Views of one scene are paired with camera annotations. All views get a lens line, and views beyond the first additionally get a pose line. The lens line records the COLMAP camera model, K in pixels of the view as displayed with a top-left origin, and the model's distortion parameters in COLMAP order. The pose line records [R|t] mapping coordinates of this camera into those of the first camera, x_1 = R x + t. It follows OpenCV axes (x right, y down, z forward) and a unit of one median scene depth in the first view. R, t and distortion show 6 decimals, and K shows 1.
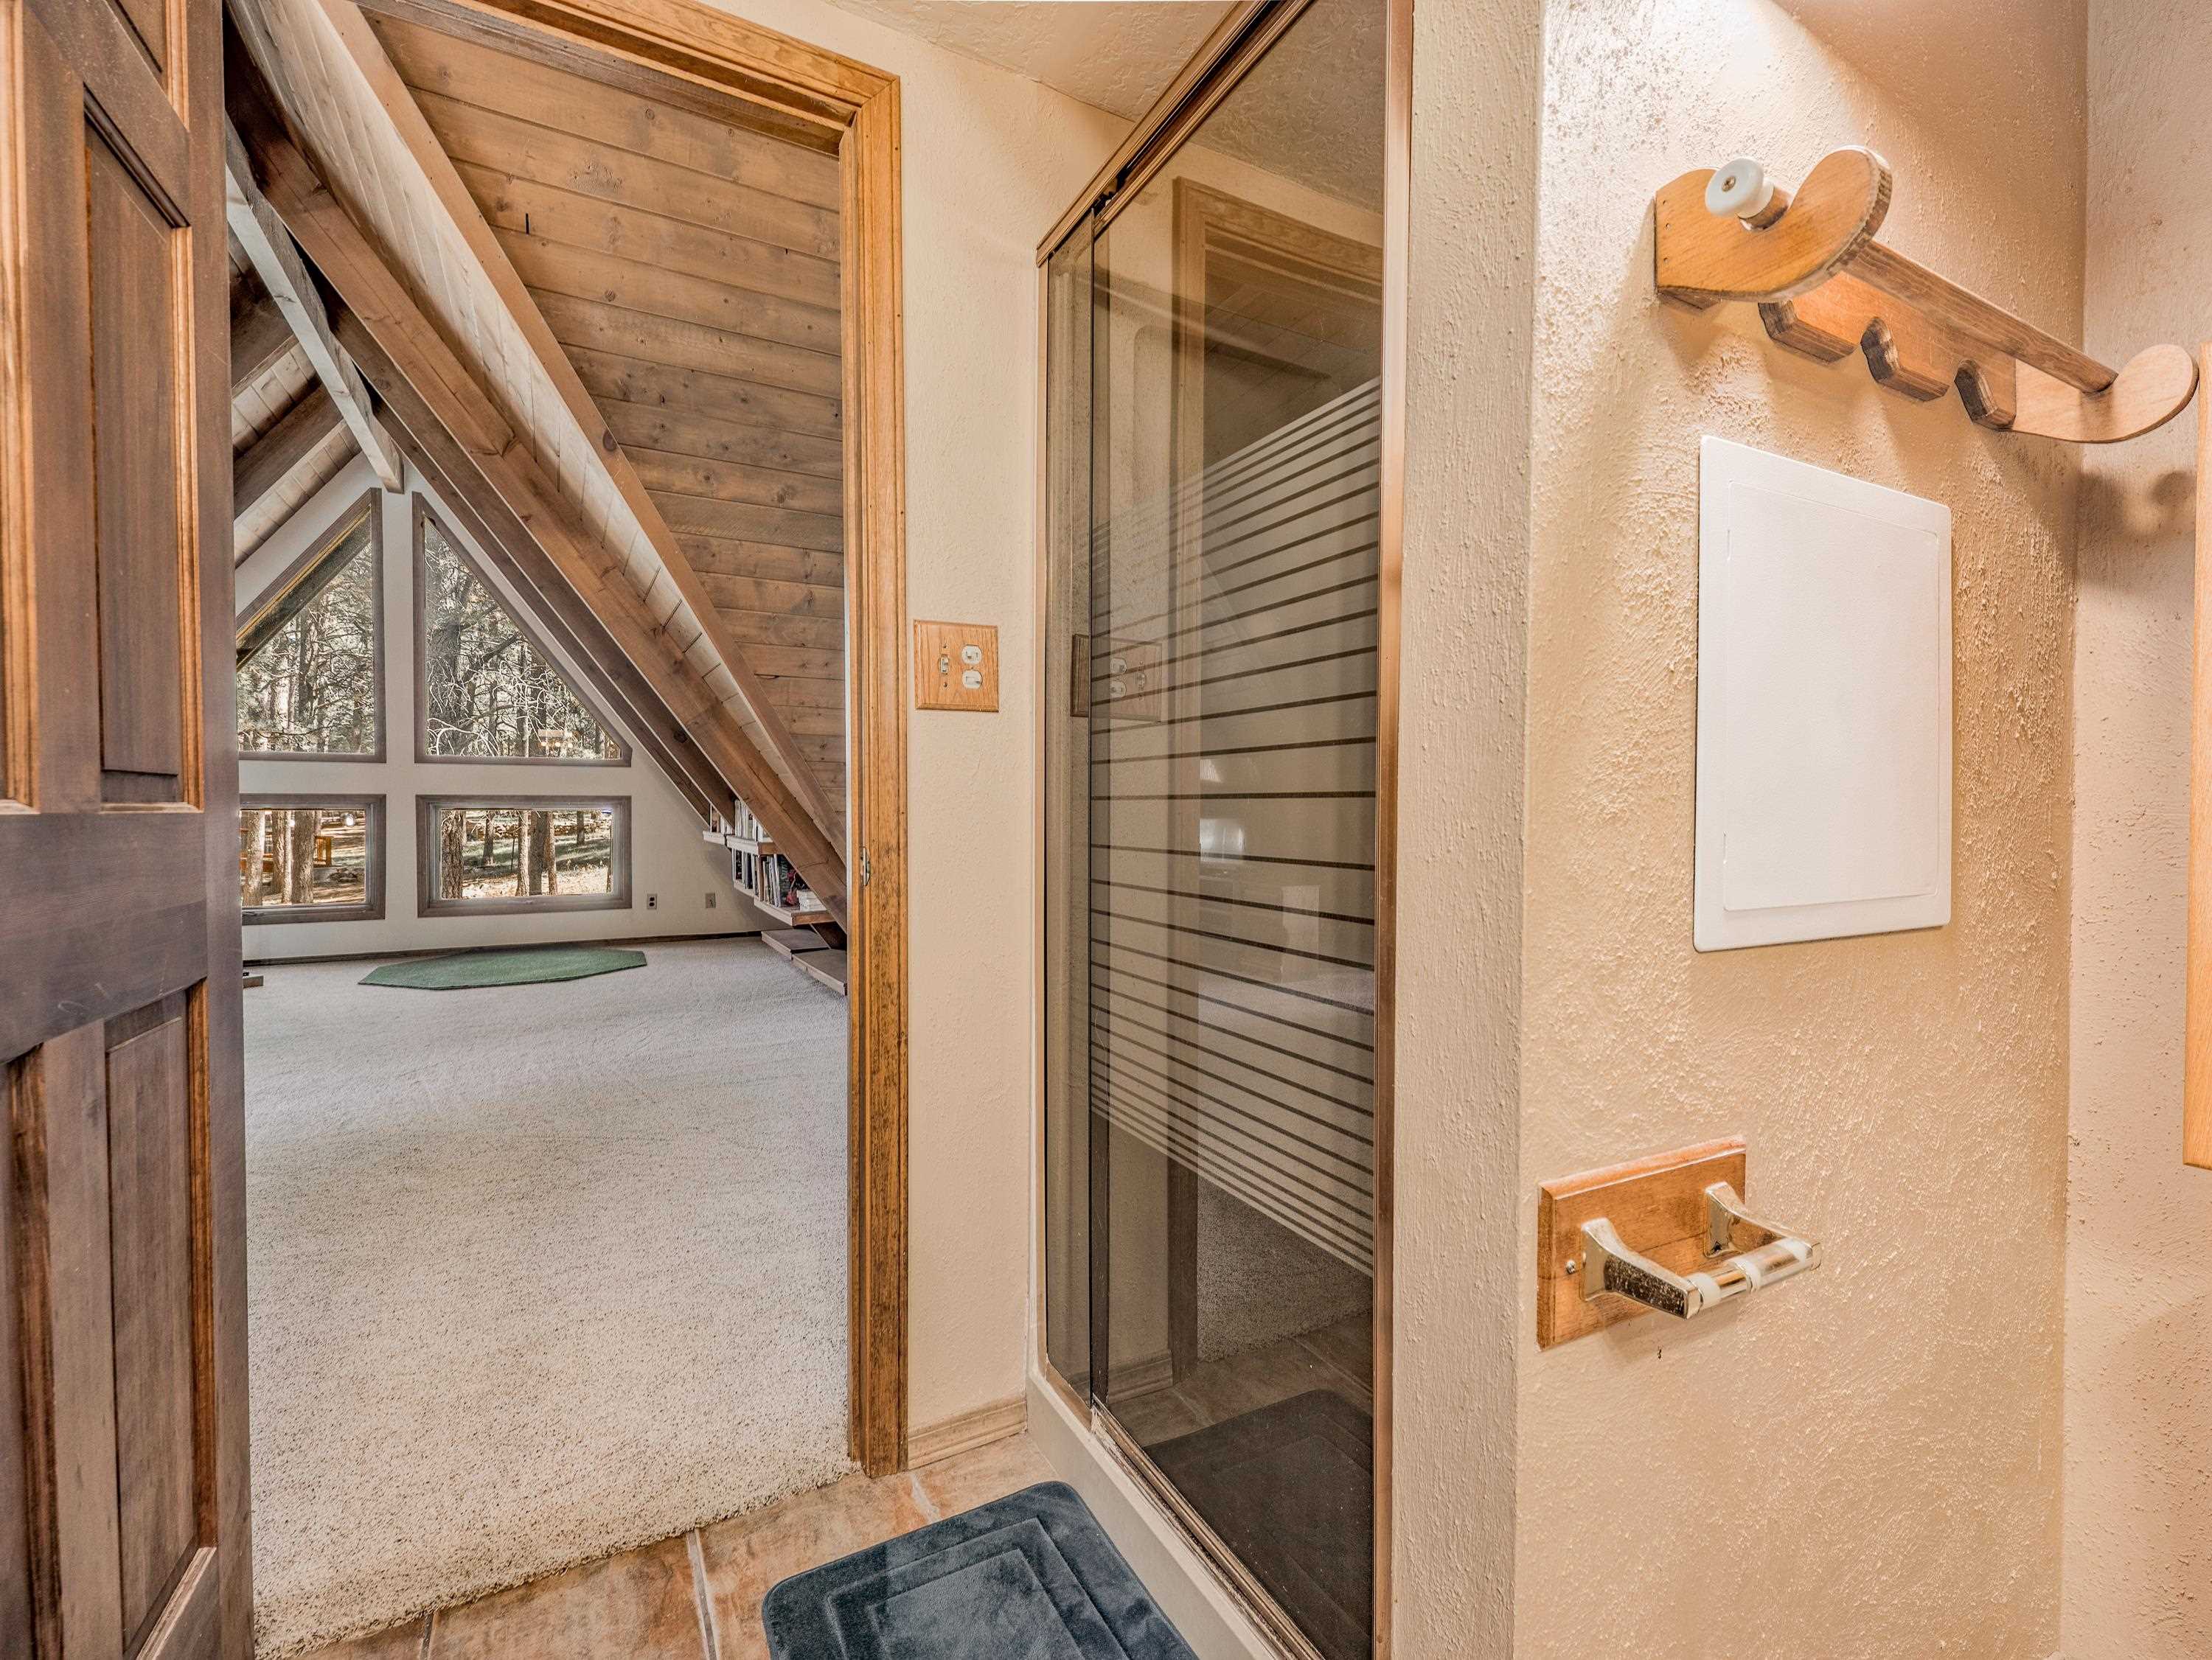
lens RADIAL K [[984.0, 0, 1103.1], [0, 984.0, 819.4], [0, 0, 1]] dist [0.027449, -0.011661]
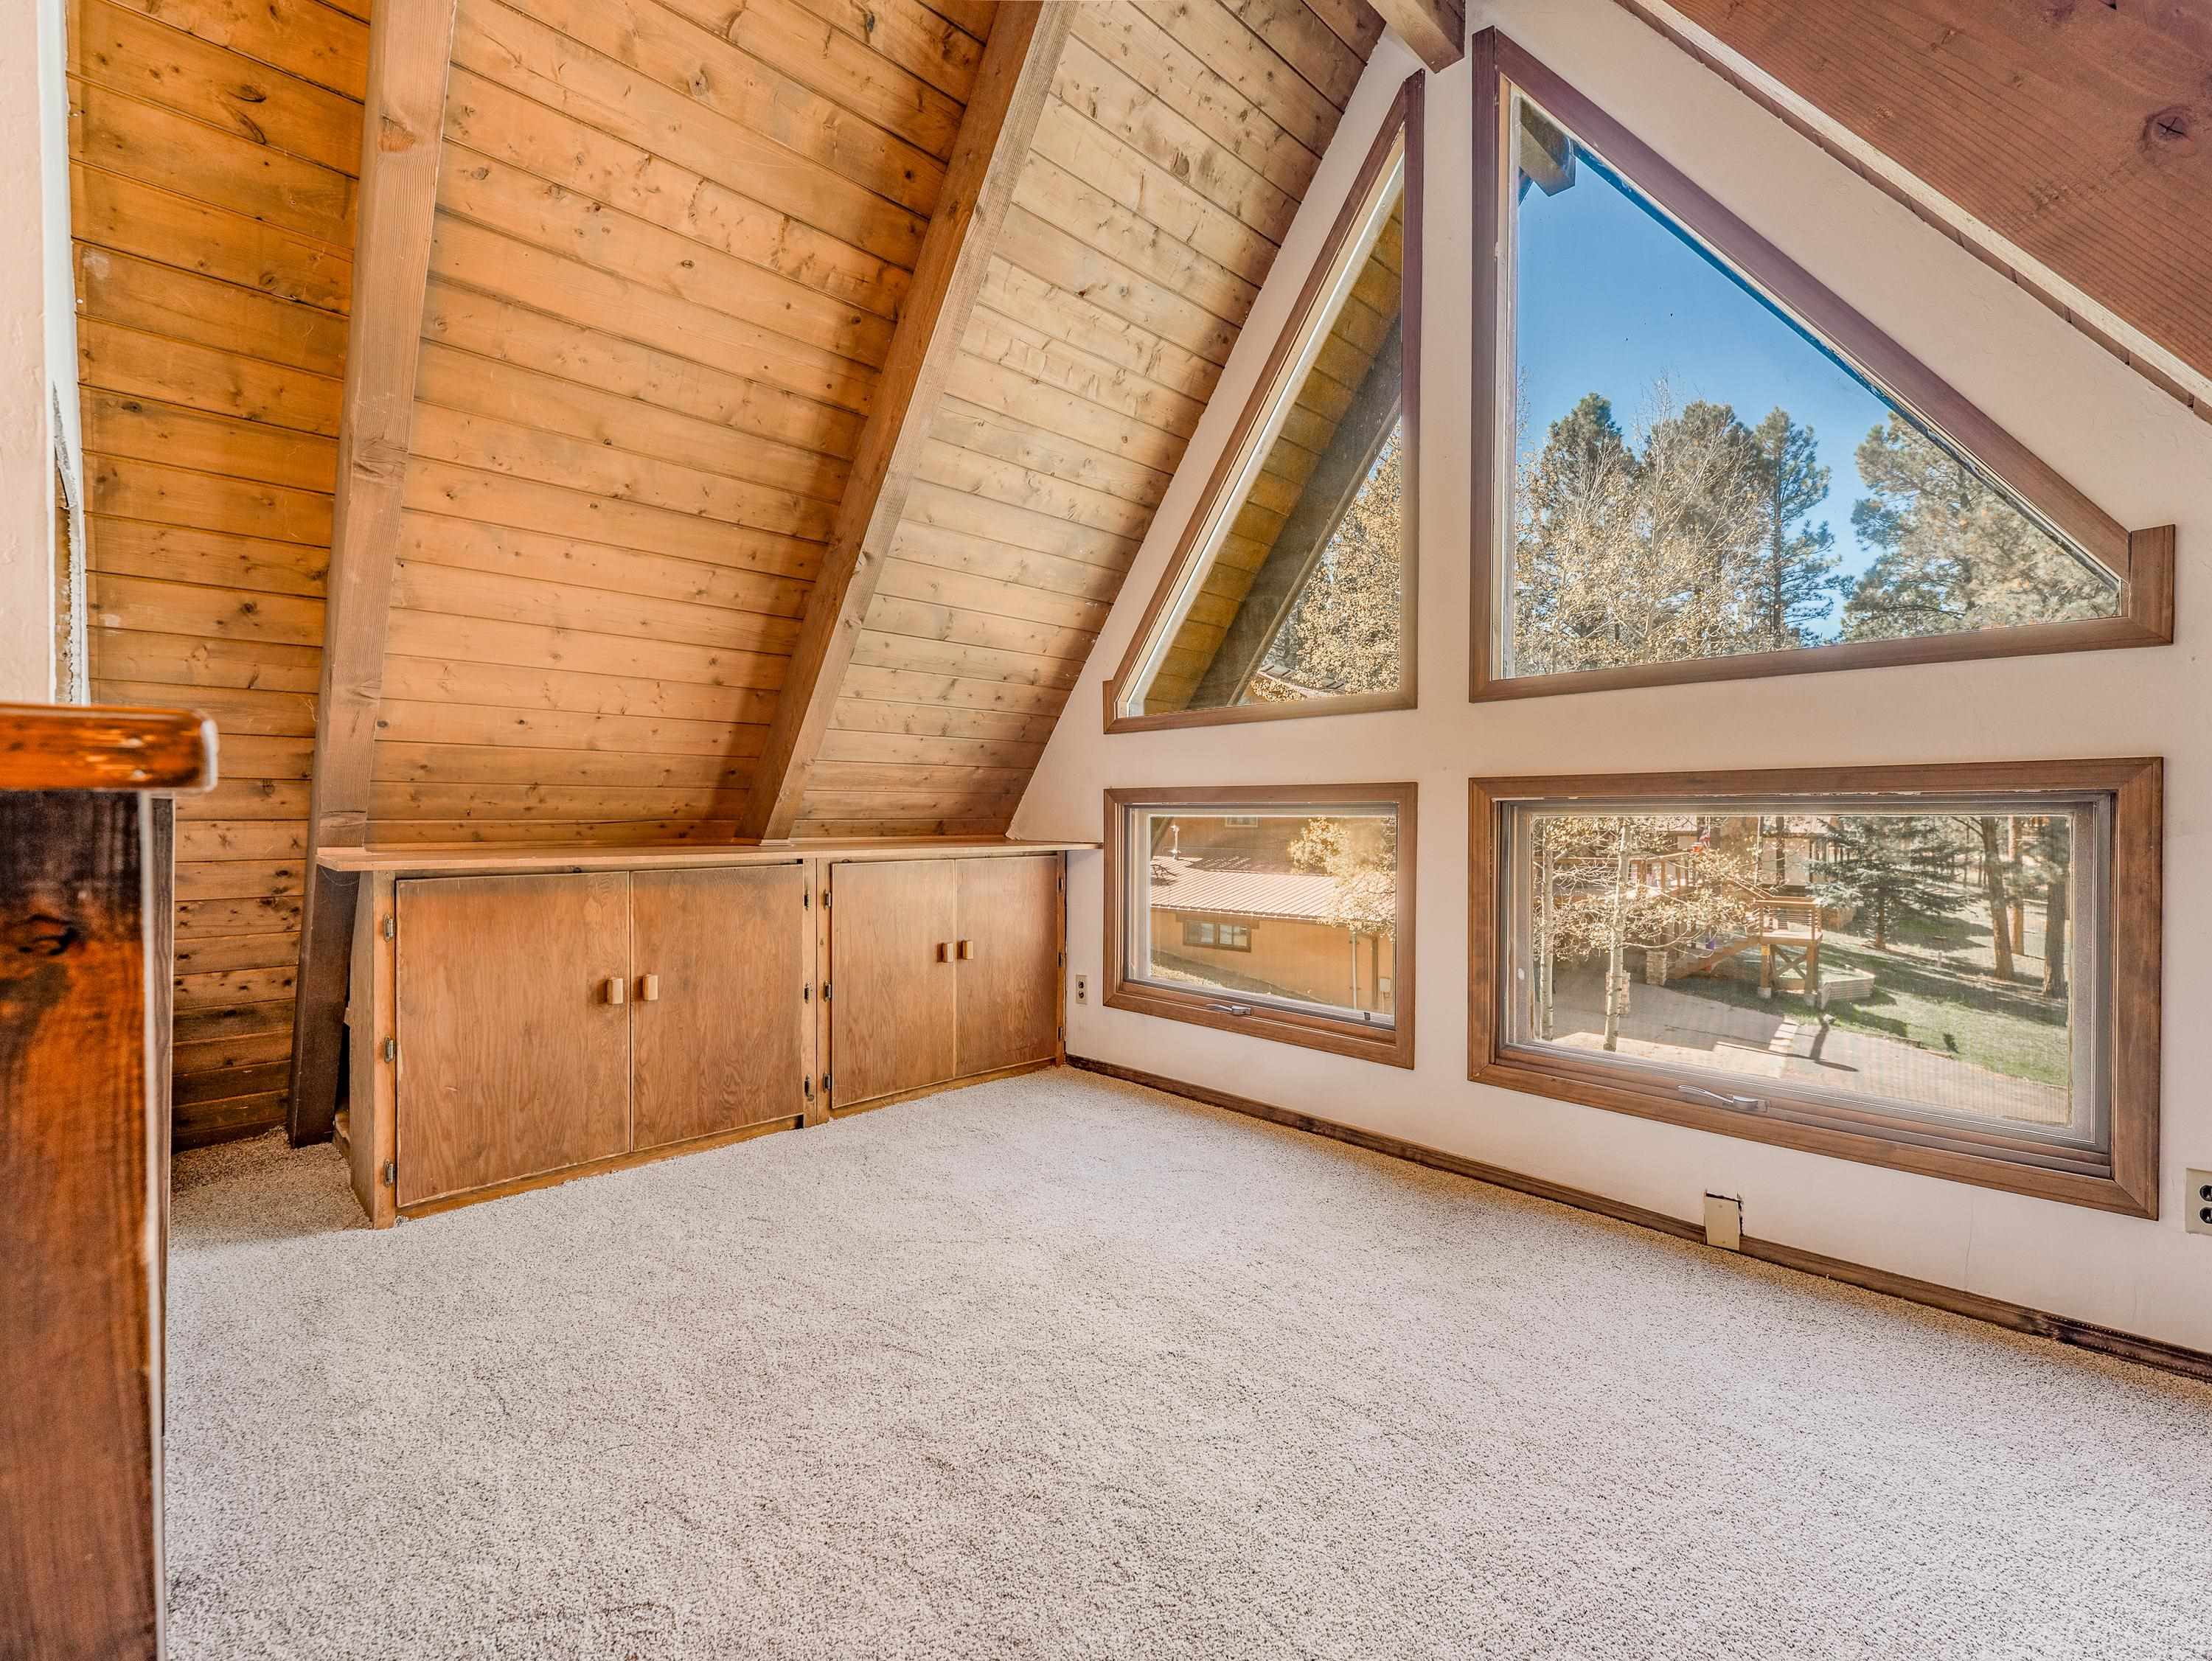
lens RADIAL K [[984.1, 0, 1103.1], [0, 984.1, 819.9], [0, 0, 1]] dist [0.027449, -0.011661]
pose [[0.272630, 0.004365, -0.962109, -0.341967], [-0.014353, 0.999897, 0.000469, -0.007416], [0.962012, 0.013682, 0.272664, 0.748017]]
